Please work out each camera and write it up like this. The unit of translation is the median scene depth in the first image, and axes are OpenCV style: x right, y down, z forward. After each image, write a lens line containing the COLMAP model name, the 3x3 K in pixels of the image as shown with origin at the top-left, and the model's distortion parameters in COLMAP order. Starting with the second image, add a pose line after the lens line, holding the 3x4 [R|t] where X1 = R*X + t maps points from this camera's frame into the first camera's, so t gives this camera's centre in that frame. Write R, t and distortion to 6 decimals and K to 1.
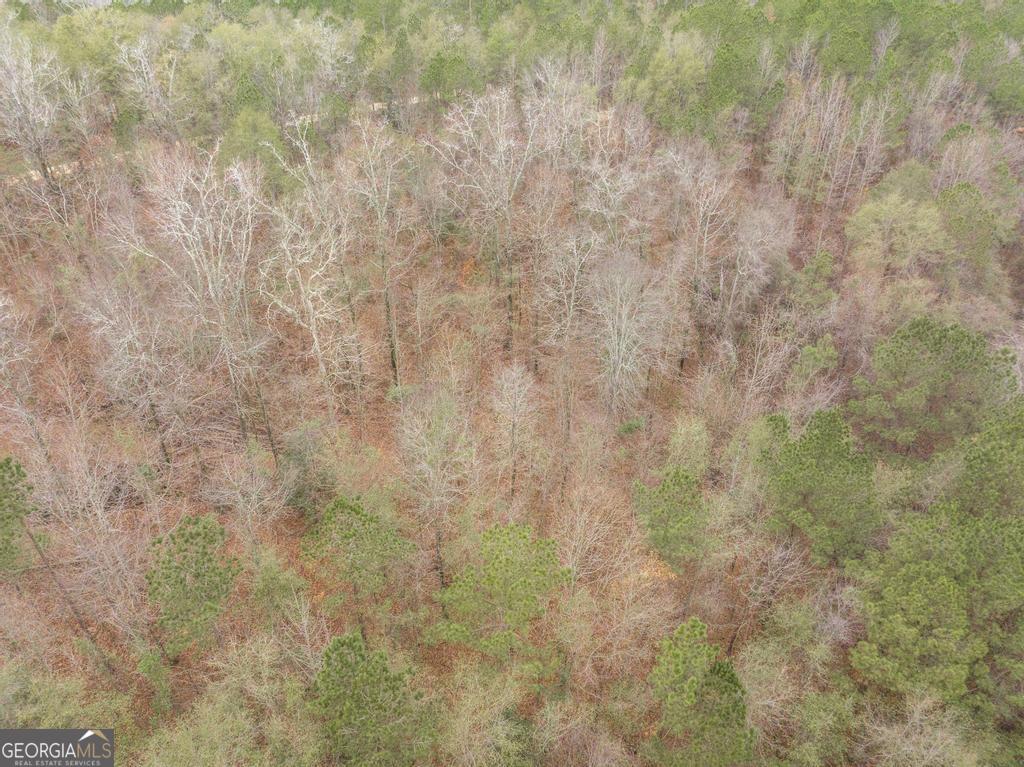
lens RADIAL K [[727.6, 0, 512.0], [0, 727.6, 383.5], [0, 0, 1]] dist [-0.006360, 0.000228]
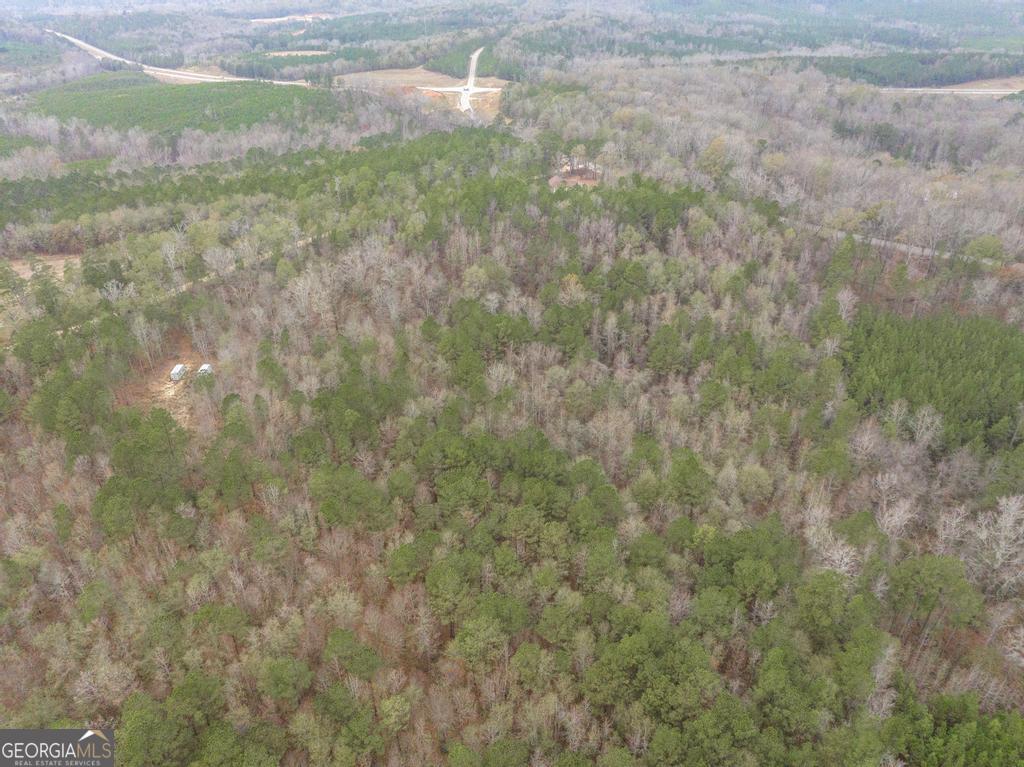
lens RADIAL K [[727.6, 0, 512.0], [0, 727.6, 383.5], [0, 0, 1]] dist [-0.006360, 0.000228]
pose [[0.978605, -0.110521, 0.173544, 0.036899], [0.118880, 0.992162, -0.038503, 0.489122], [-0.167929, 0.058310, 0.984073, -2.628800]]
